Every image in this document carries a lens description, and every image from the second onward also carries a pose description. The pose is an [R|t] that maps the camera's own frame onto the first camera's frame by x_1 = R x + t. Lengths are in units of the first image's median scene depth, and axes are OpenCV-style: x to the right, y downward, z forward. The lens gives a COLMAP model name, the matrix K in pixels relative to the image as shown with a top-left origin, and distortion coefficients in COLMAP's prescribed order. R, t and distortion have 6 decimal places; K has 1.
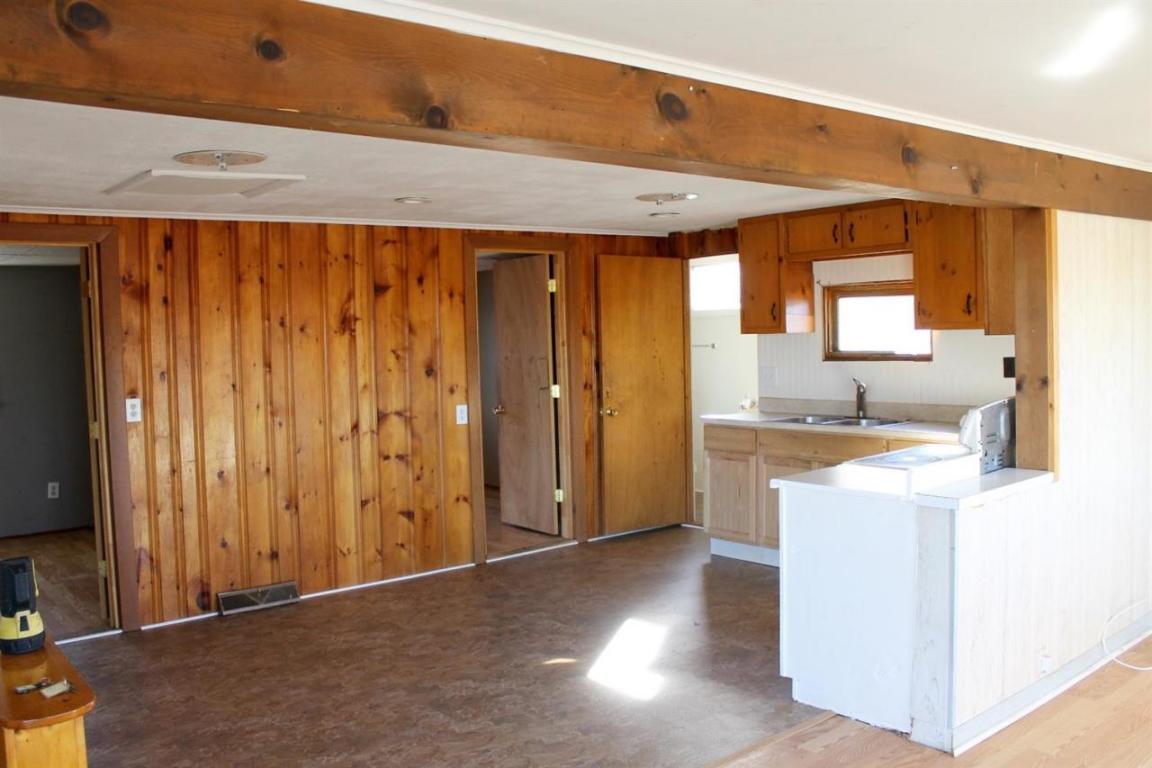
lens RADIAL K [[993.8, 0, 561.3], [0, 993.8, 376.0], [0, 0, 1]] dist [-0.153968, 0.129351]
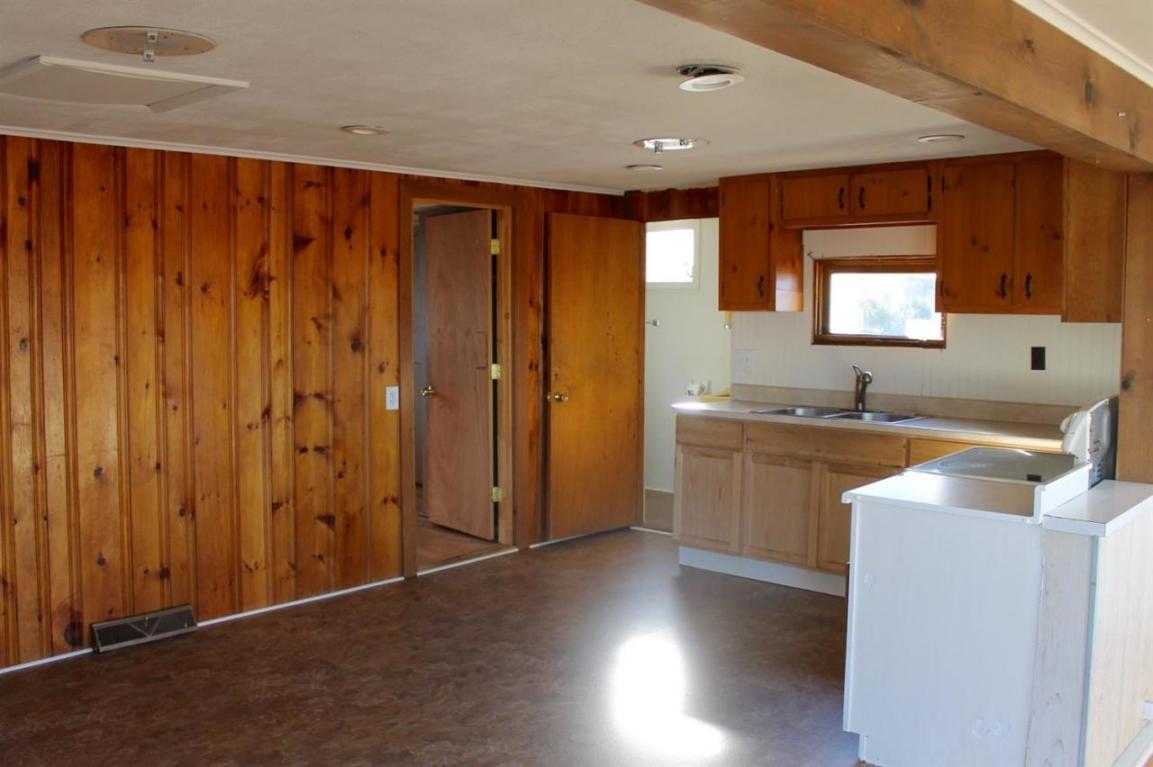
lens RADIAL K [[1044.2, 0, 567.4], [0, 1044.2, 380.3], [0, 0, 1]] dist [-0.132811, 0.081240]
pose [[0.988470, 0.020226, 0.150058, -0.092733], [-0.024445, 0.999355, 0.026325, -0.002668], [-0.149429, -0.029690, 0.988327, 0.130112]]
